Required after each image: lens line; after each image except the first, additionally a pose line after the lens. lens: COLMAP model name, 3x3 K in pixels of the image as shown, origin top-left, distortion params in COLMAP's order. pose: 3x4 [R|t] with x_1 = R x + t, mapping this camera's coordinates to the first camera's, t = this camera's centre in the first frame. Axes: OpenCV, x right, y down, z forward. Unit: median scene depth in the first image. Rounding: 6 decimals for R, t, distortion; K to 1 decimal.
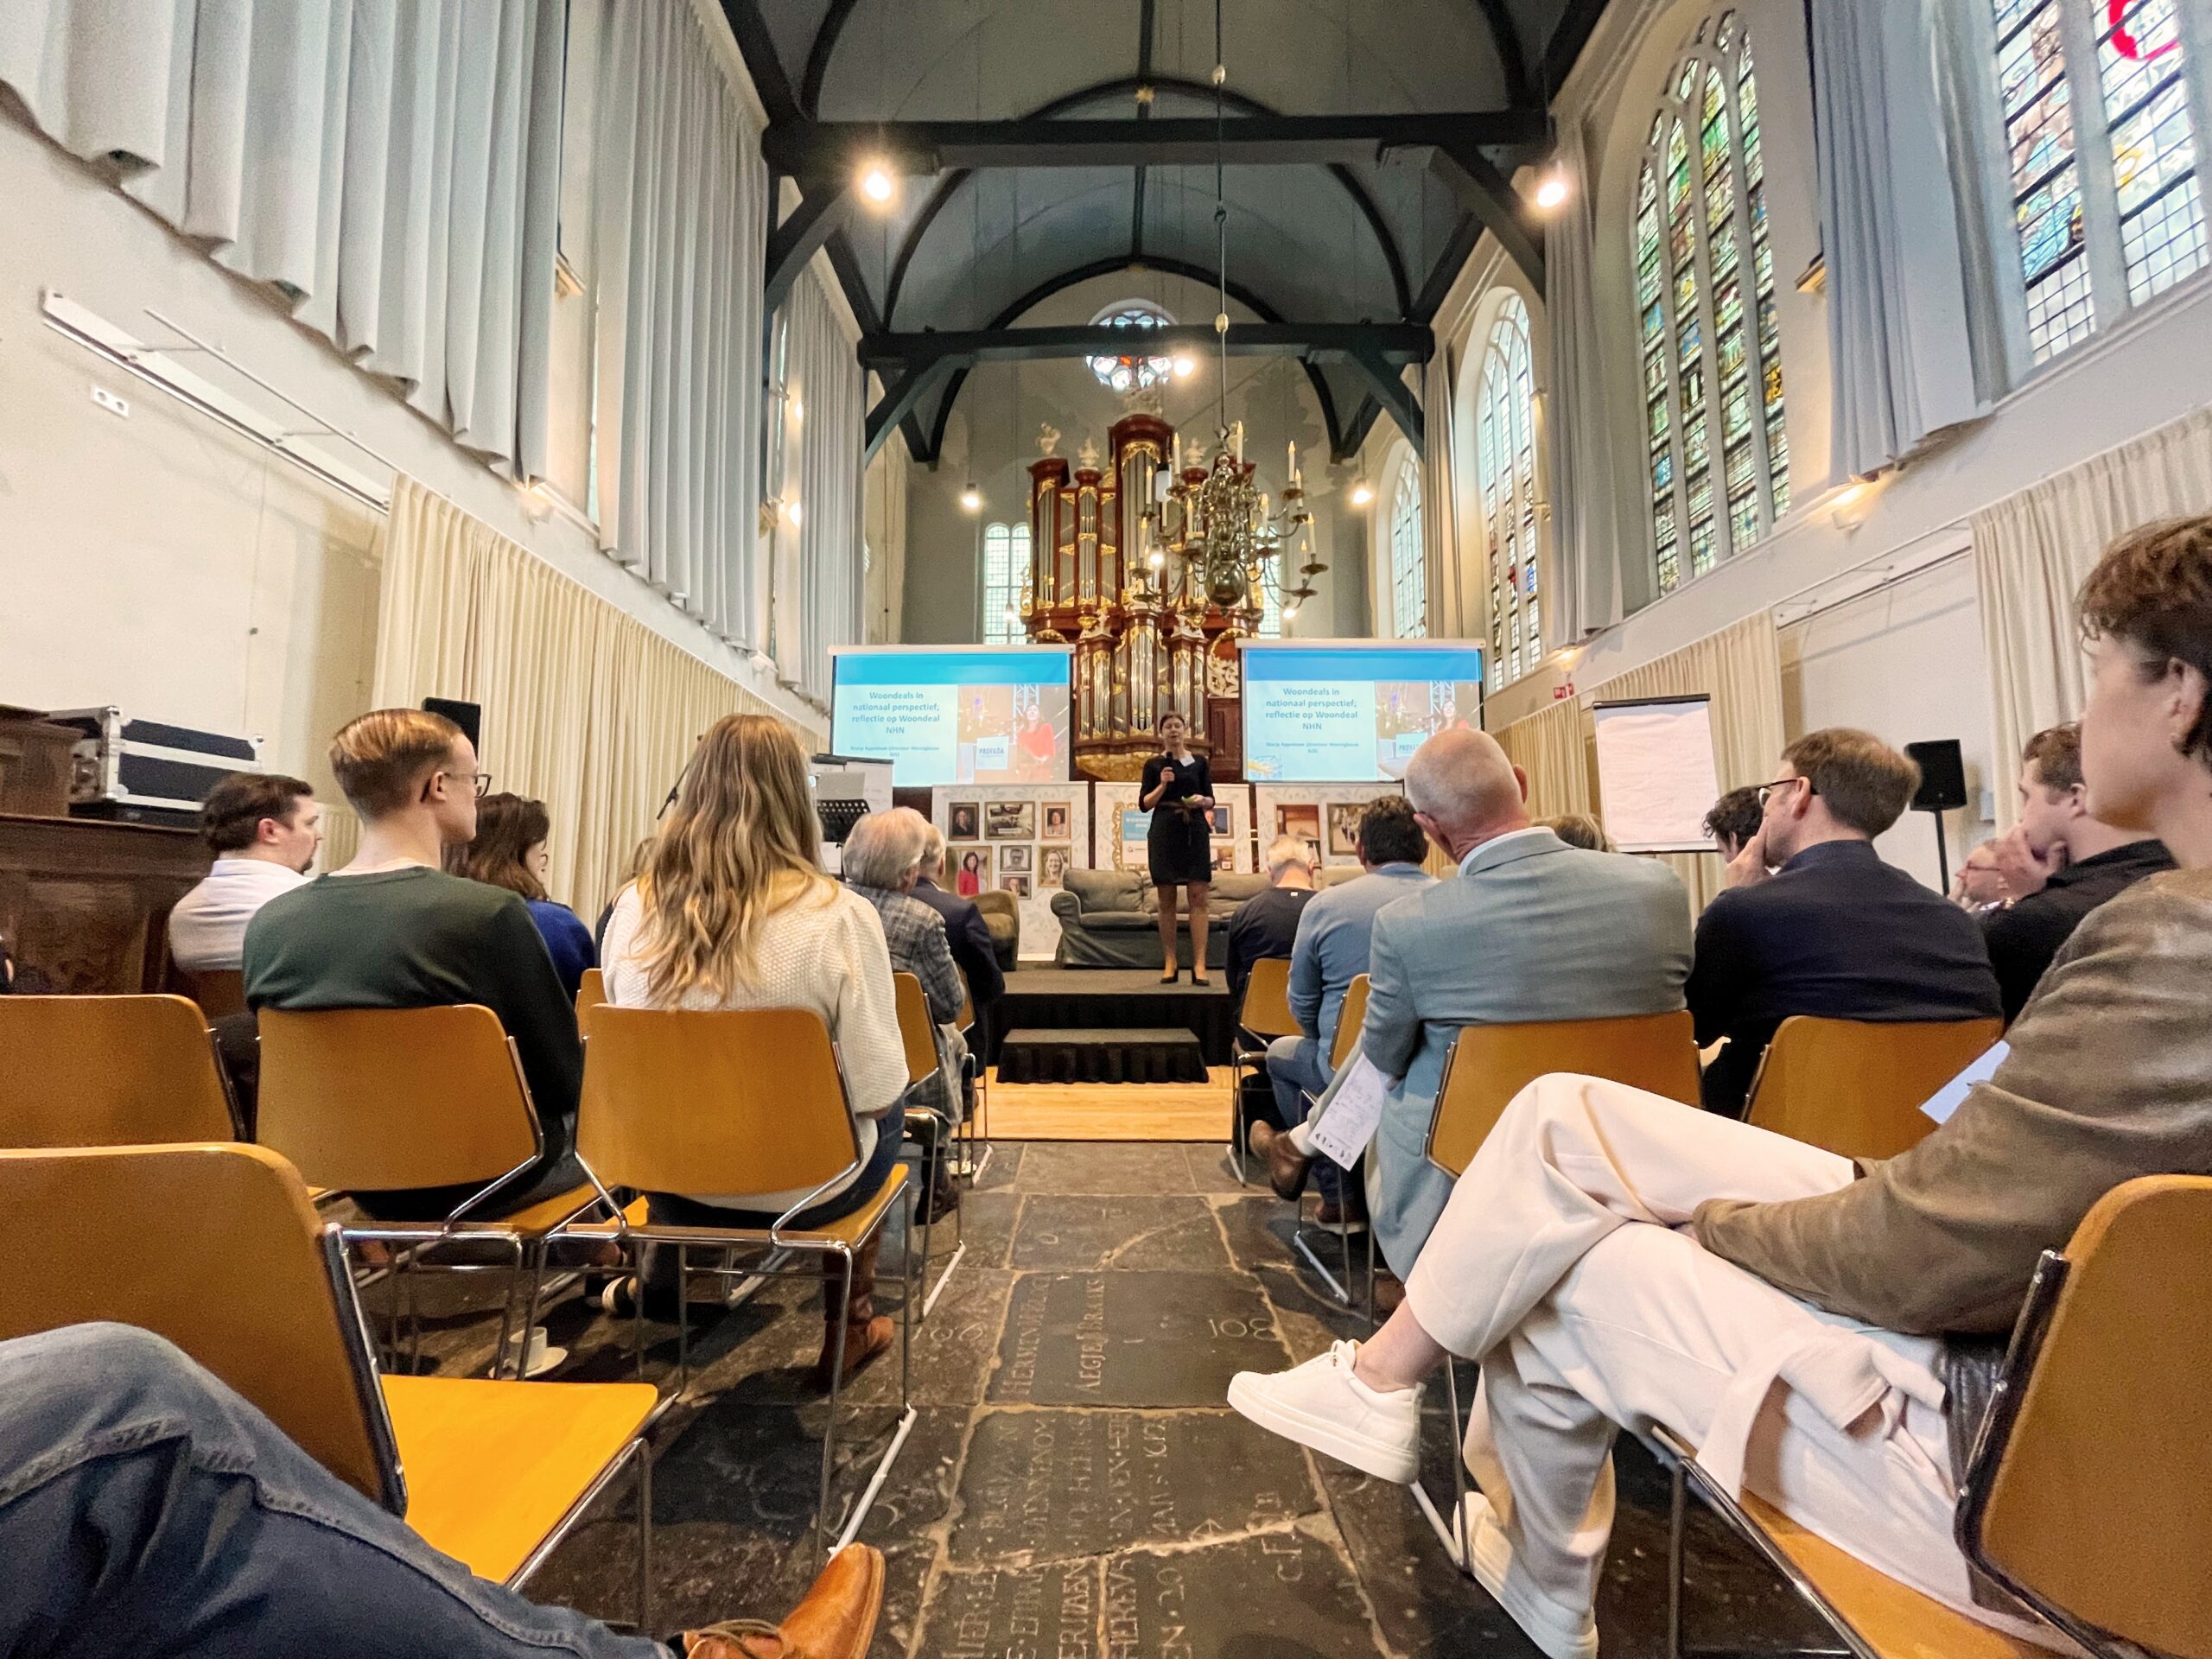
lens RADIAL K [[902.3, 0, 1106.9], [0, 902.3, 827.3], [0, 0, 1]] dist [-0.002727, 0.001029]
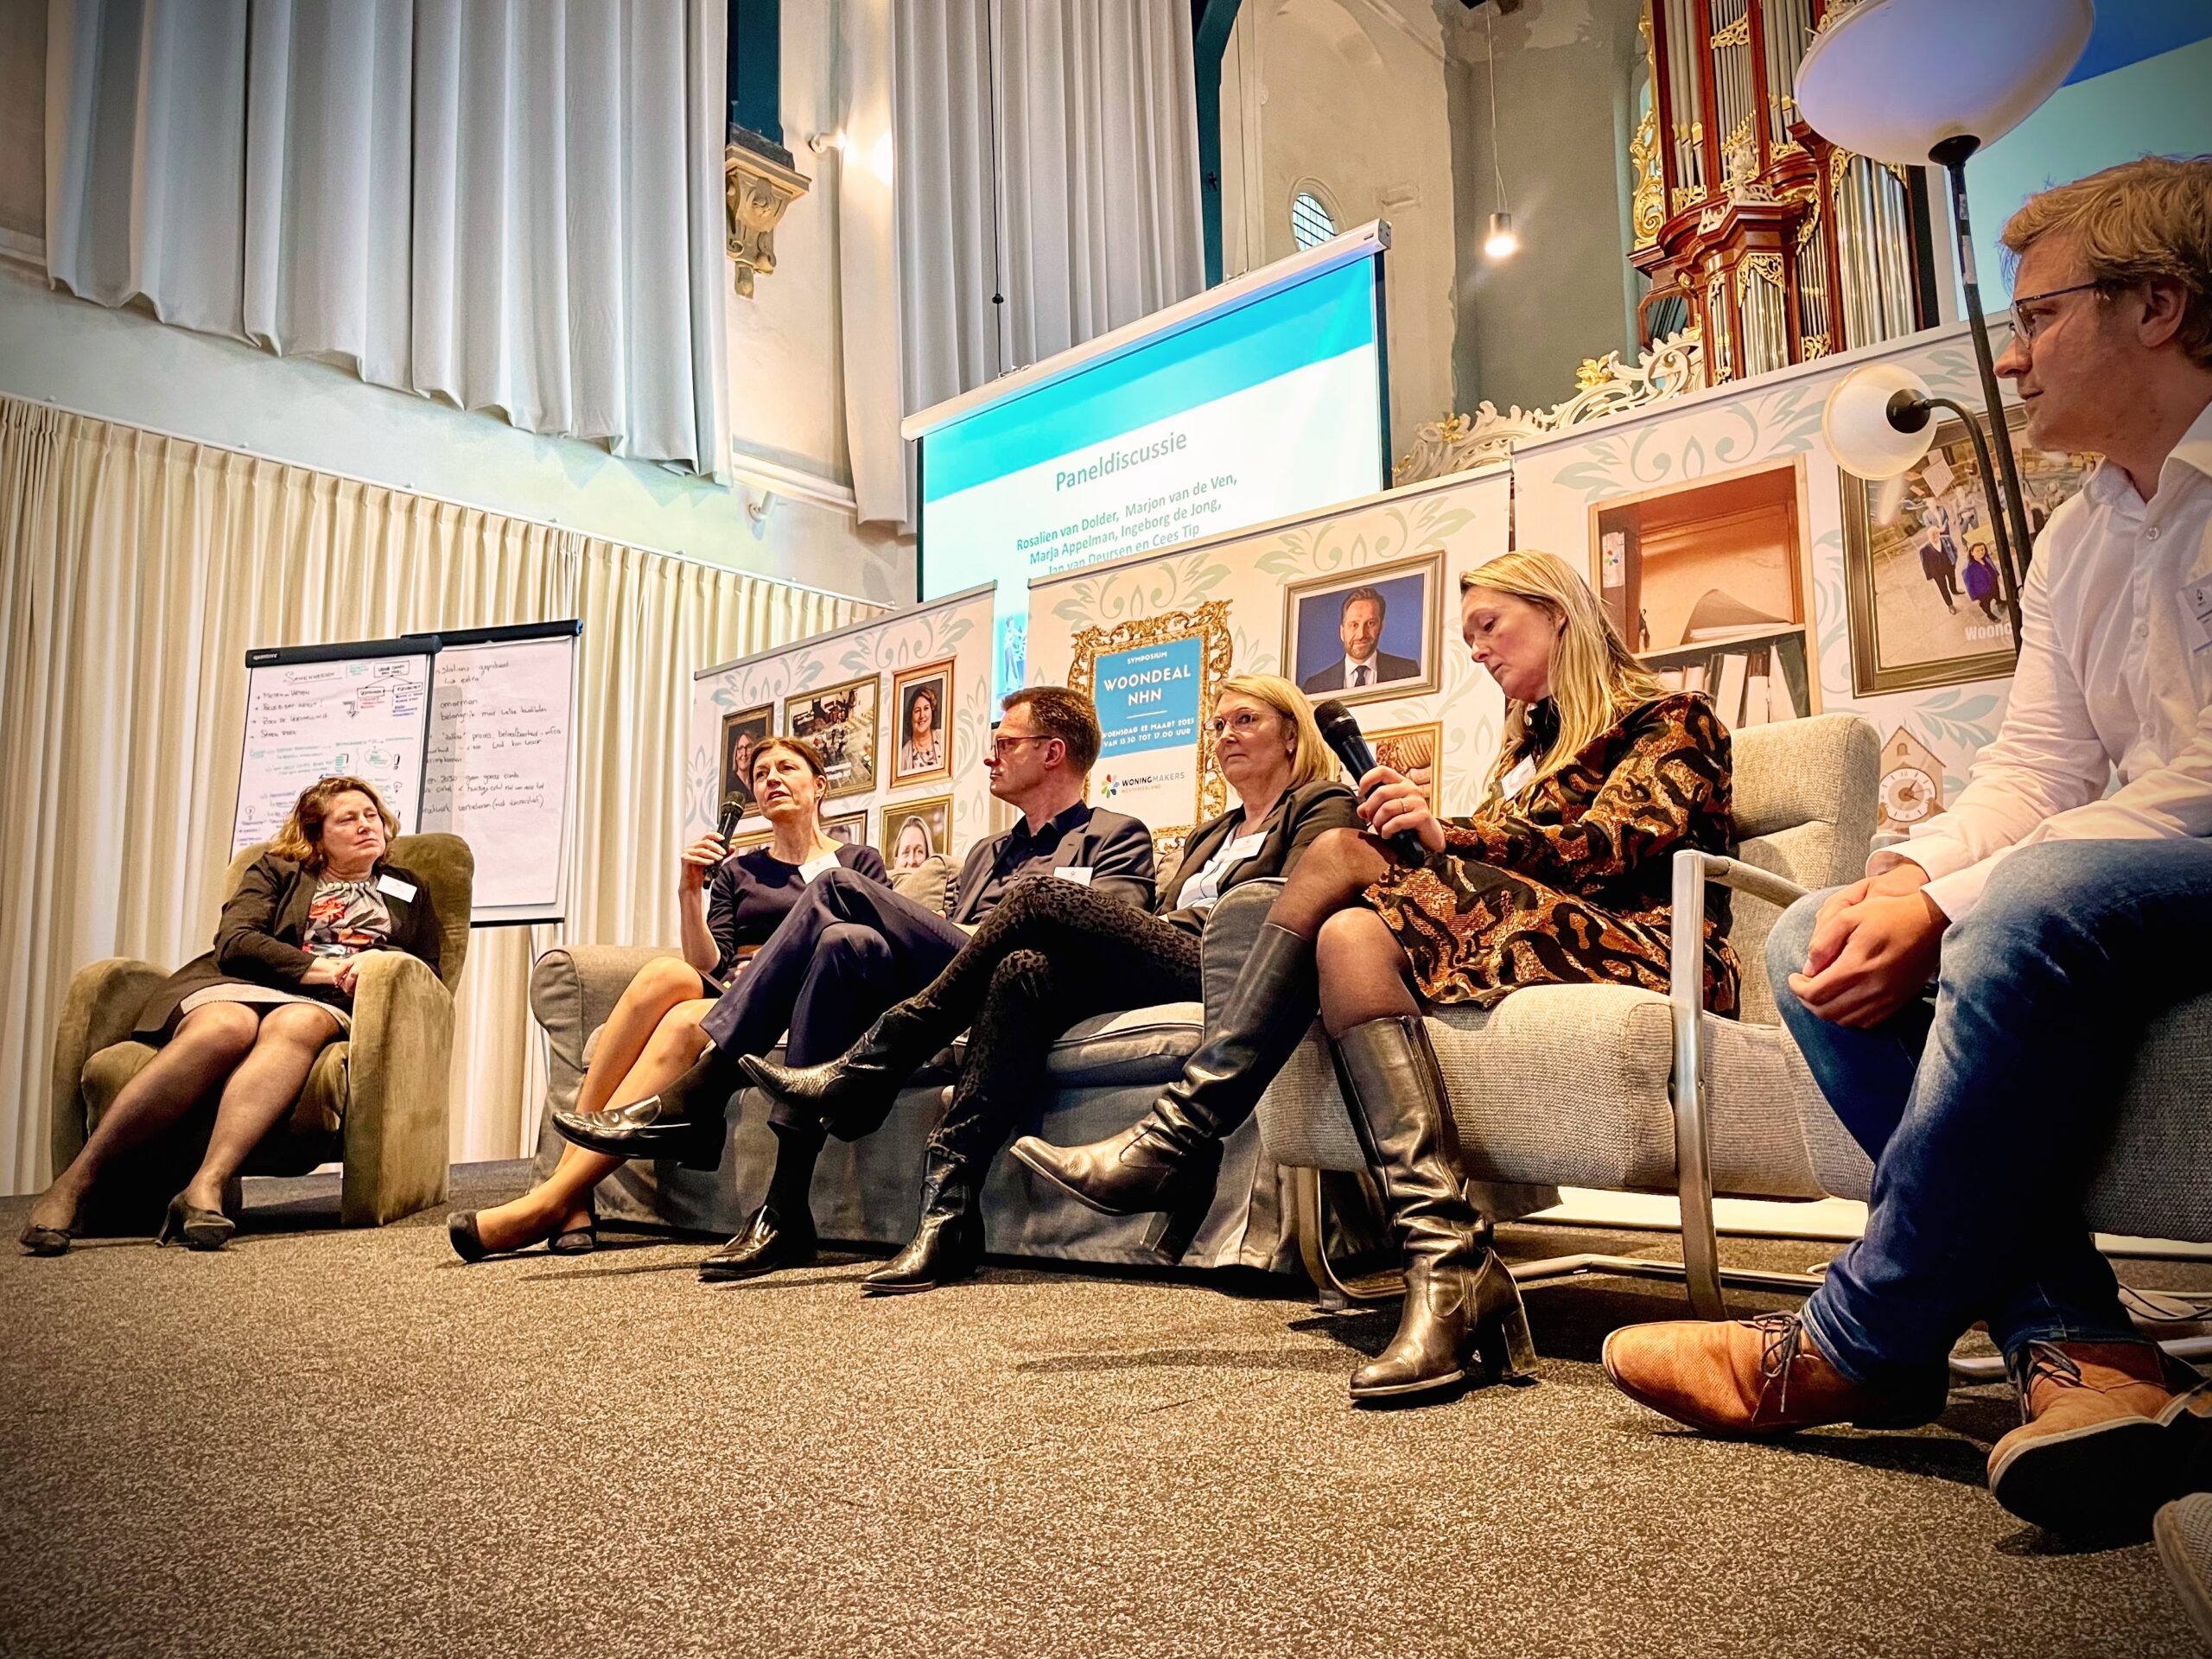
lens RADIAL K [[1672.9, 0, 1089.2], [0, 1672.9, 811.5], [0, 0, 1]] dist [0.072781, -0.082955]
pose [[0.745782, -0.109934, -0.657057, 0.332295], [0.087013, 0.993916, -0.067532, 0.061399], [0.660484, -0.006808, 0.750810, 0.547988]]
